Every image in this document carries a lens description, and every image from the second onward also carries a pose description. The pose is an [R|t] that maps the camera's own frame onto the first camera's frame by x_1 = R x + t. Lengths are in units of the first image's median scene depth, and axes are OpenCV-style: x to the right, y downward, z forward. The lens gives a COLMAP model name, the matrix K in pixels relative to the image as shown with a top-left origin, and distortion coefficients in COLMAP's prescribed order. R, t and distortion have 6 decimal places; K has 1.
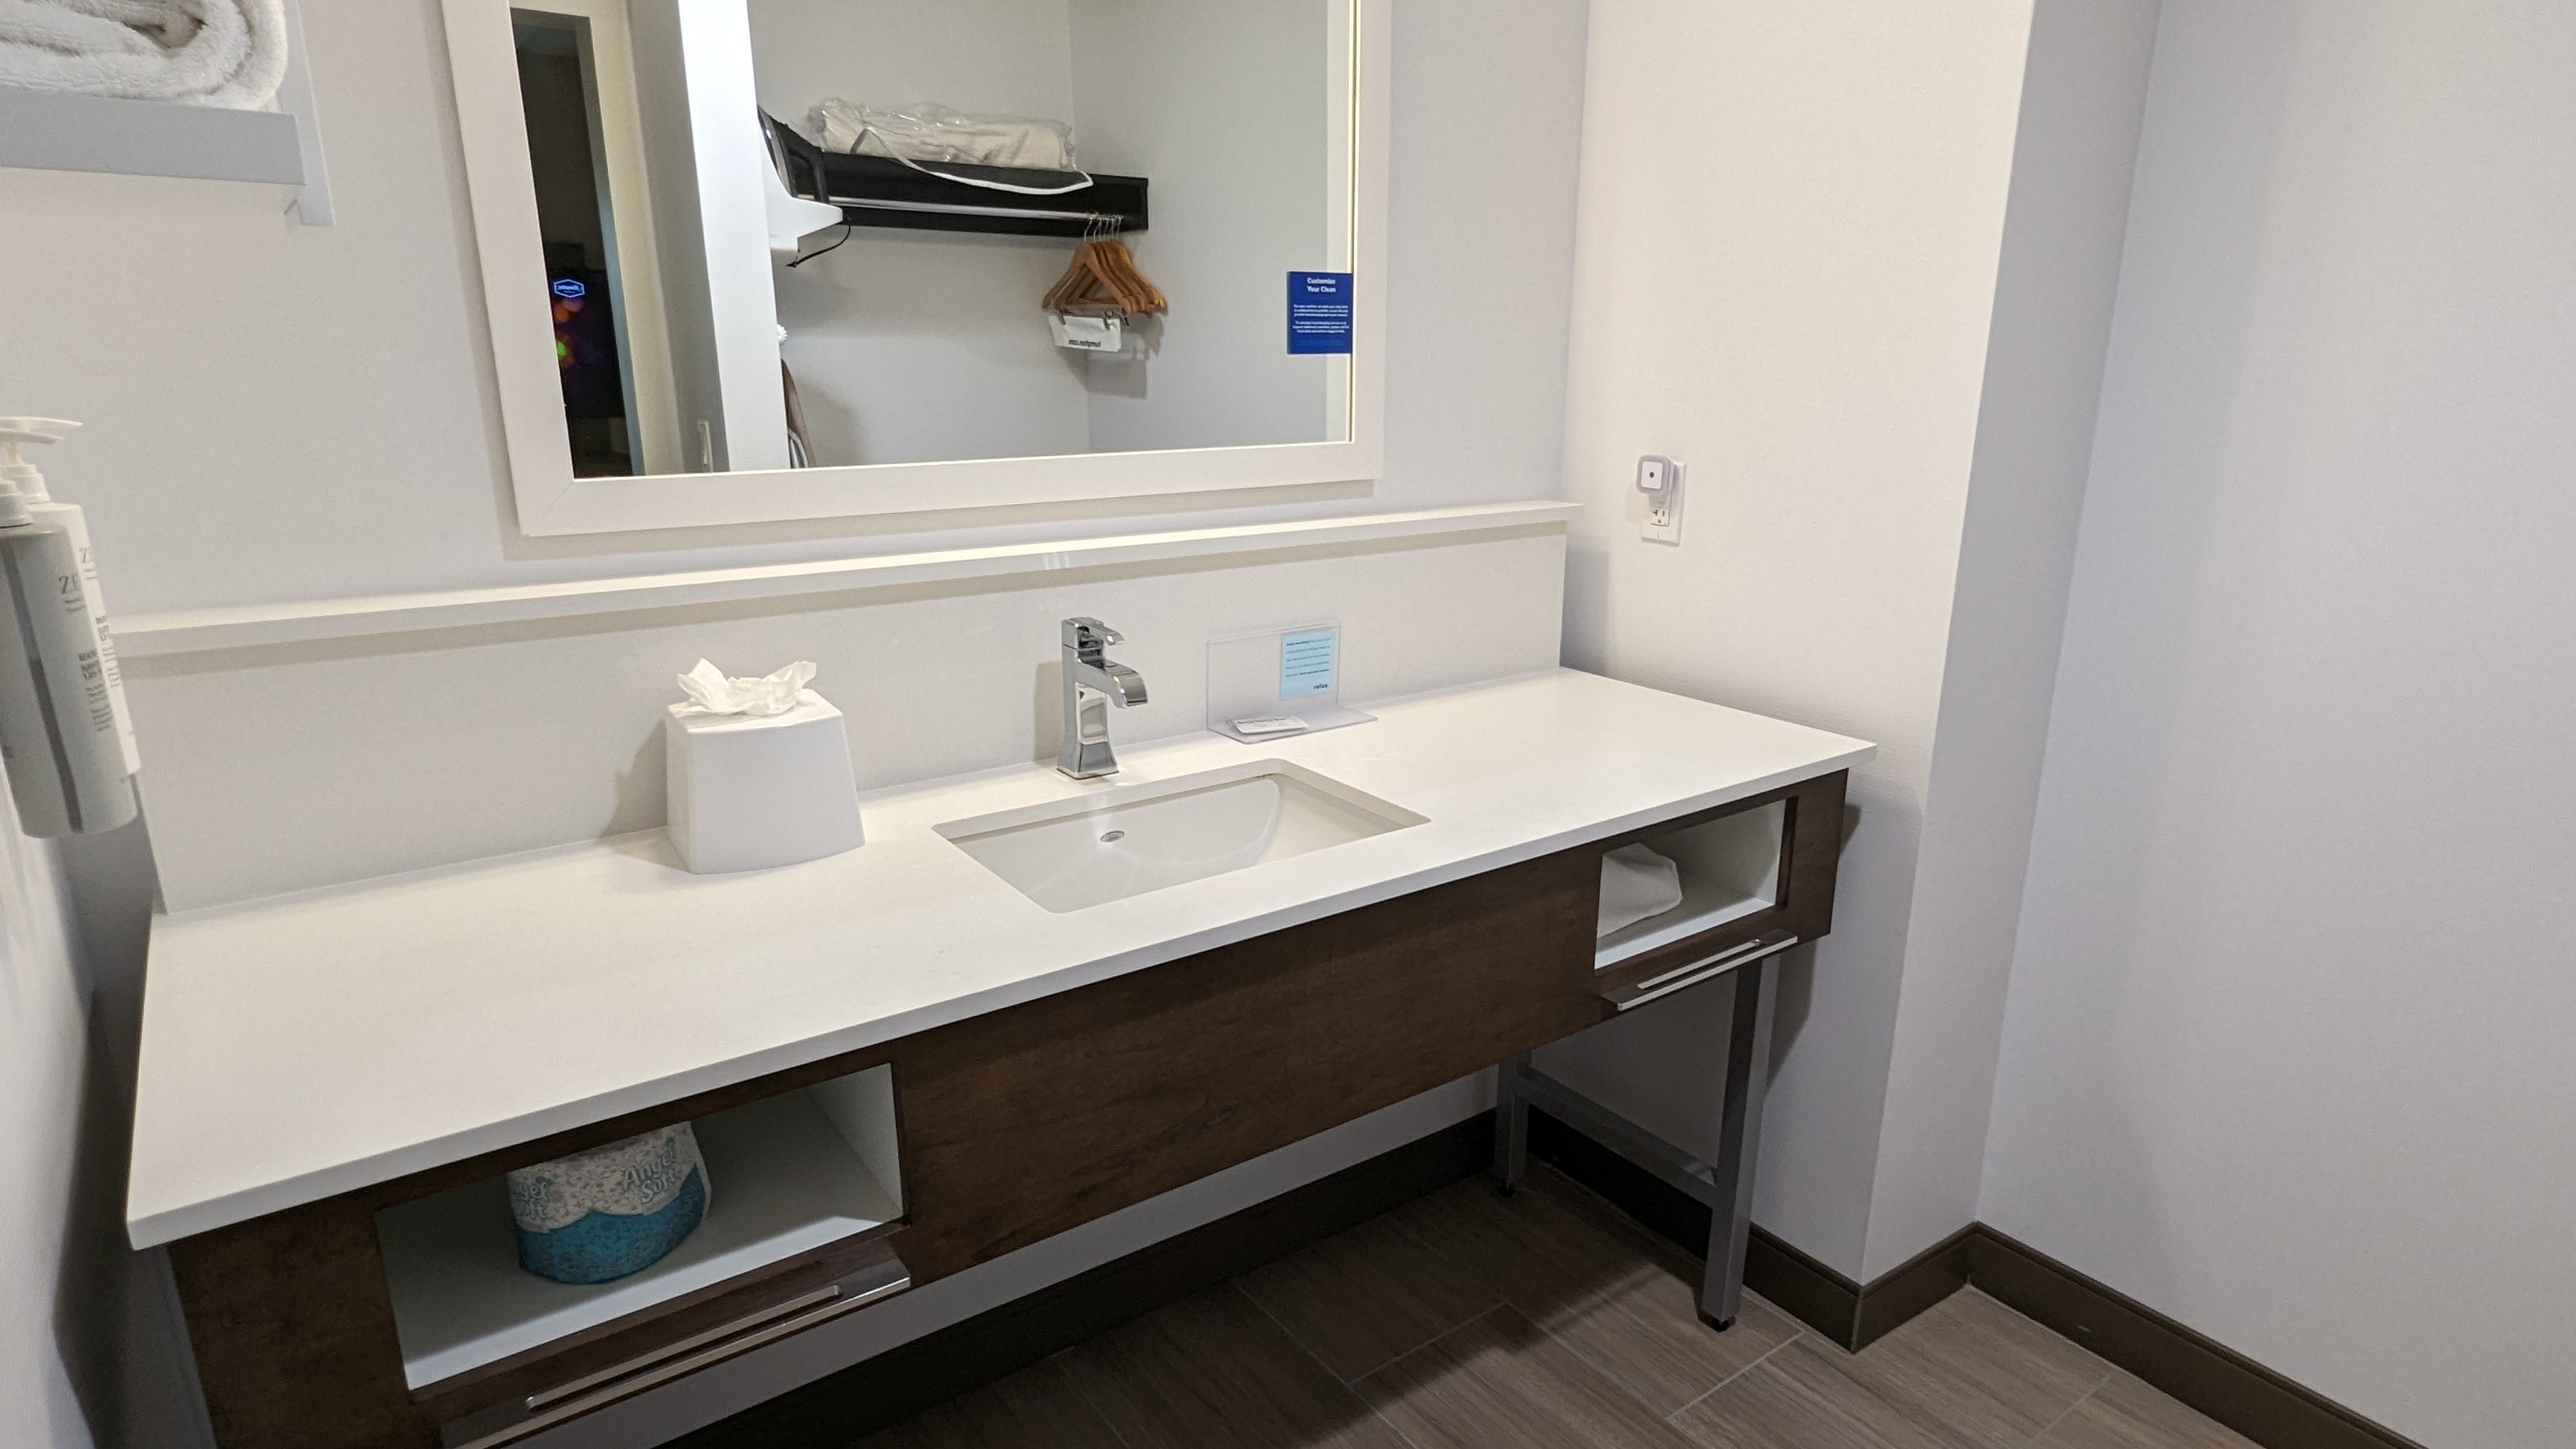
lens RADIAL K [[1443.1, 0, 1286.6], [0, 1443.1, 772.3], [0, 0, 1]] dist [-0.005944, -0.000801]
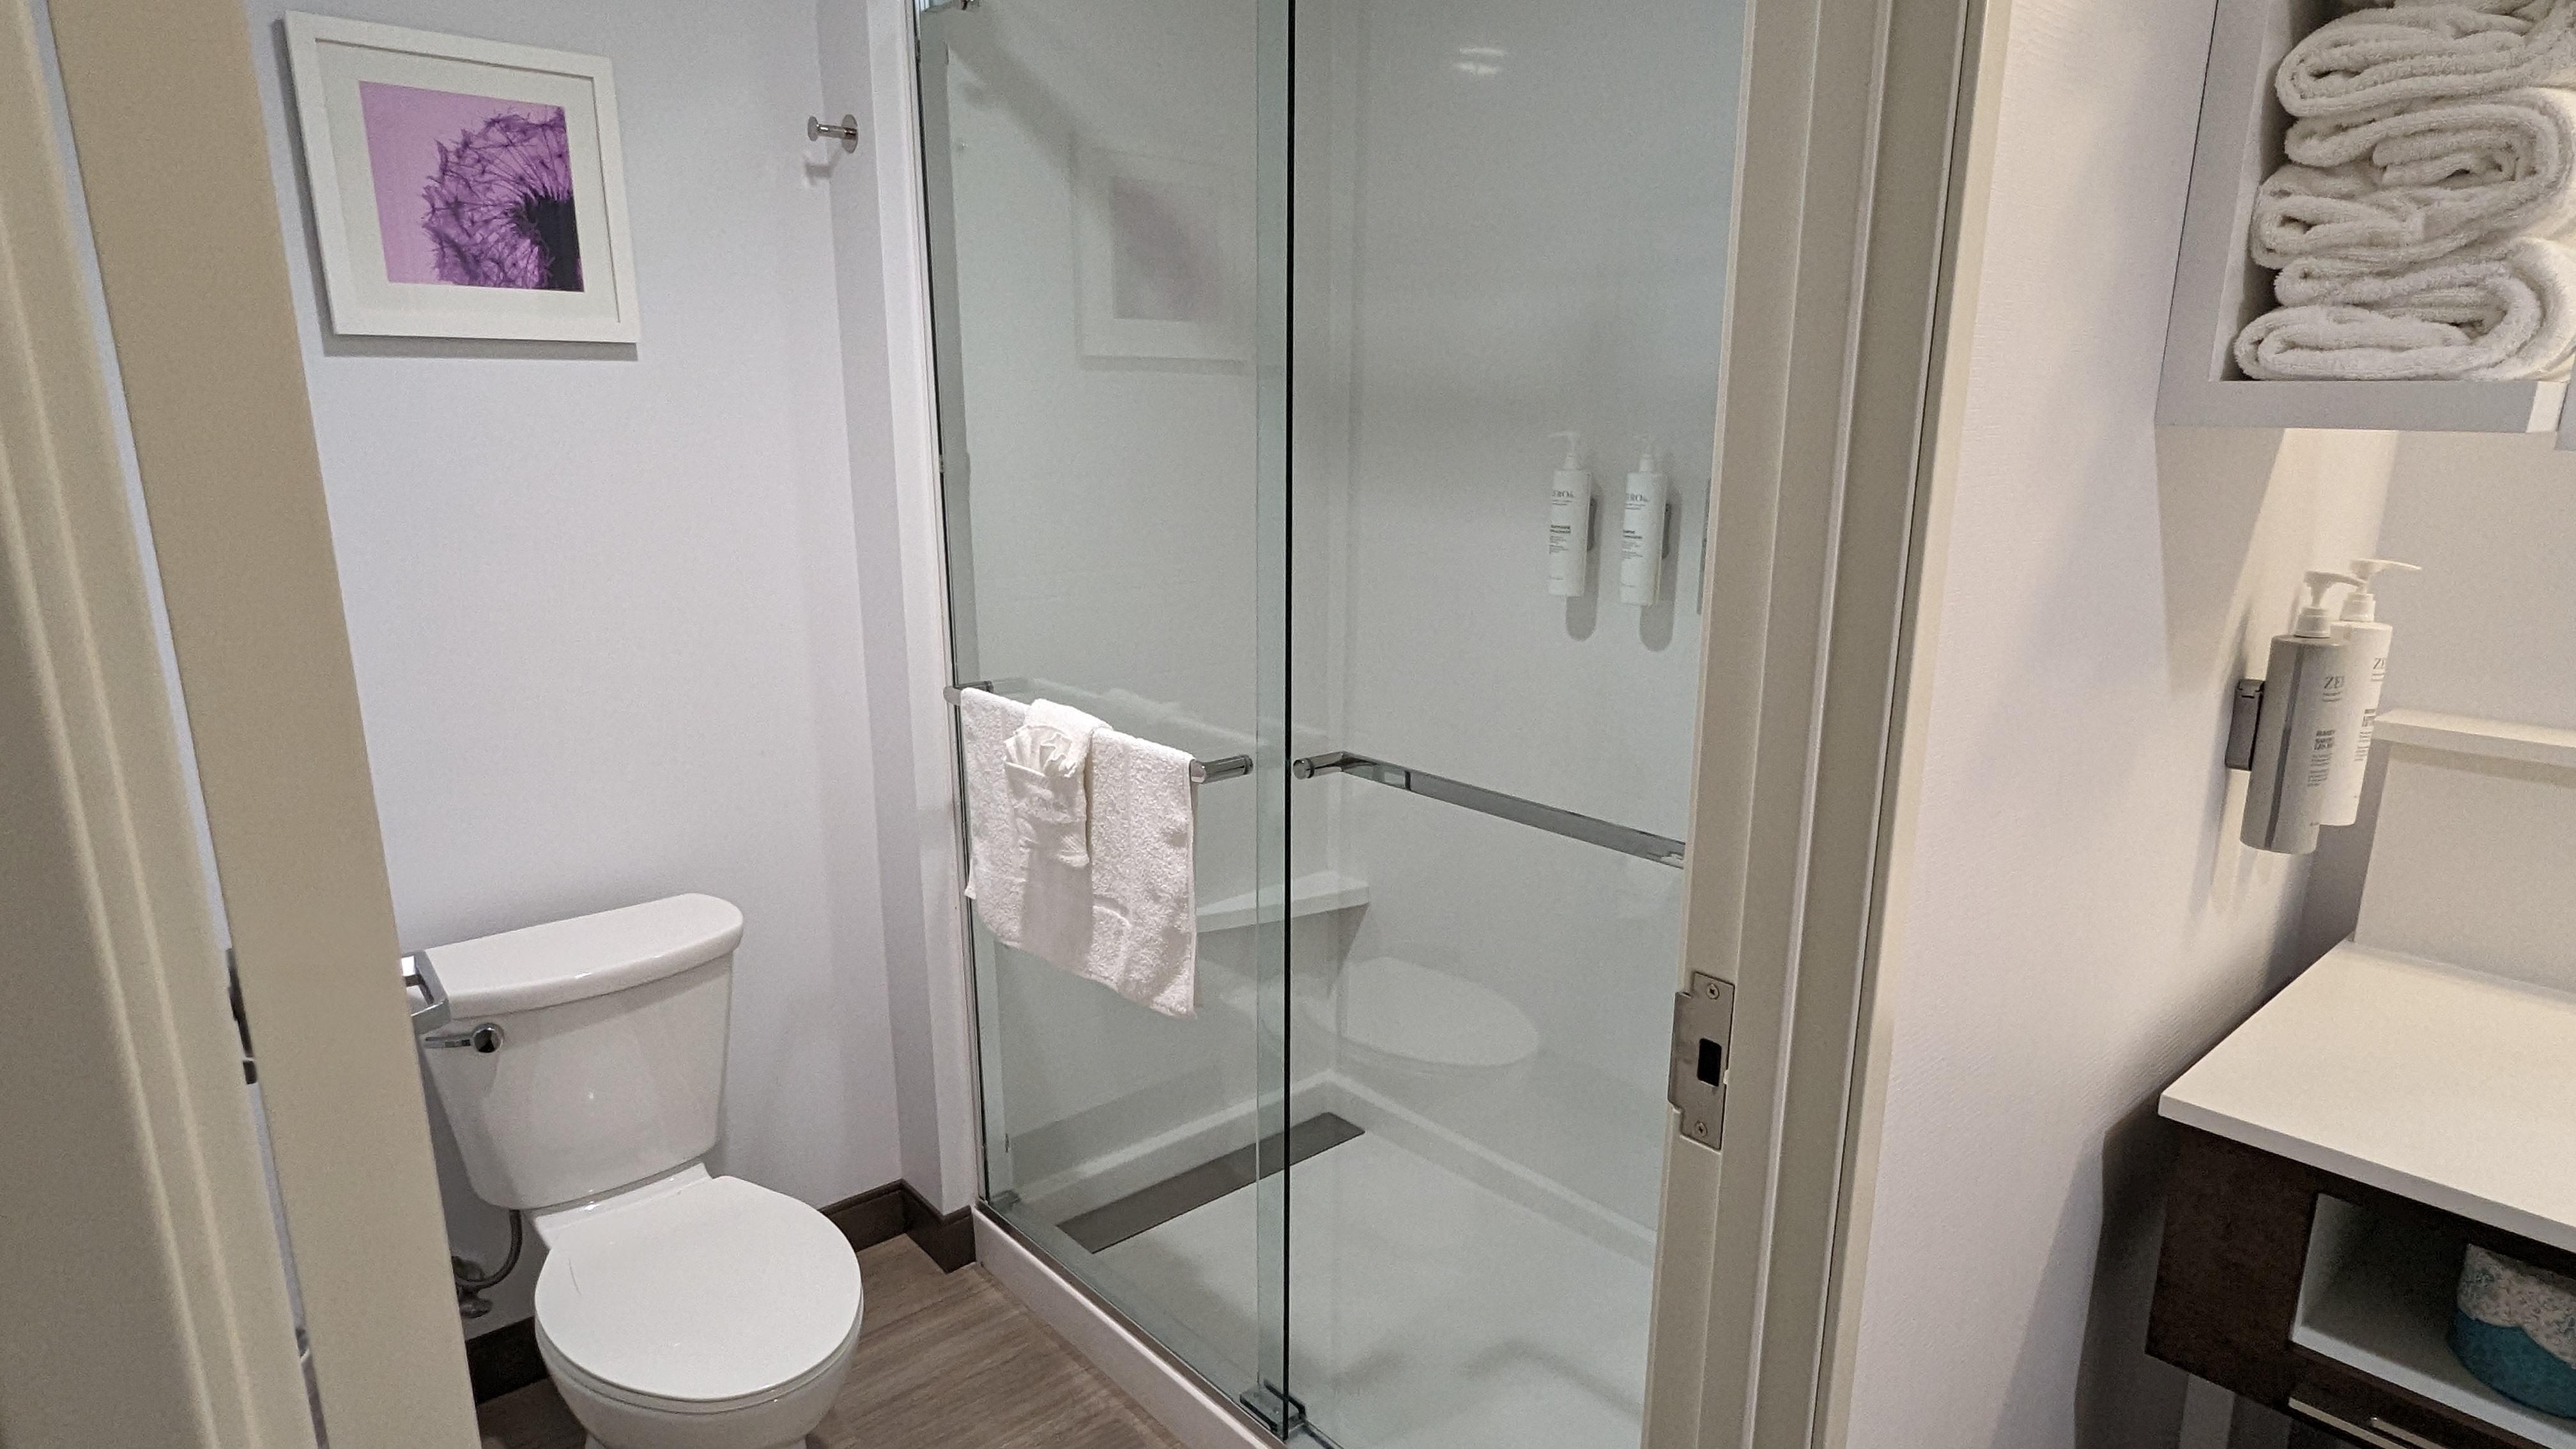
lens RADIAL K [[1443.1, 0, 1286.6], [0, 1443.1, 772.3], [0, 0, 1]] dist [-0.005944, -0.000801]
pose [[0.086831, 0.240569, -0.966740, 0.562559], [-0.287139, 0.935267, 0.206947, -0.057201], [0.953945, 0.259619, 0.150287, -0.208848]]
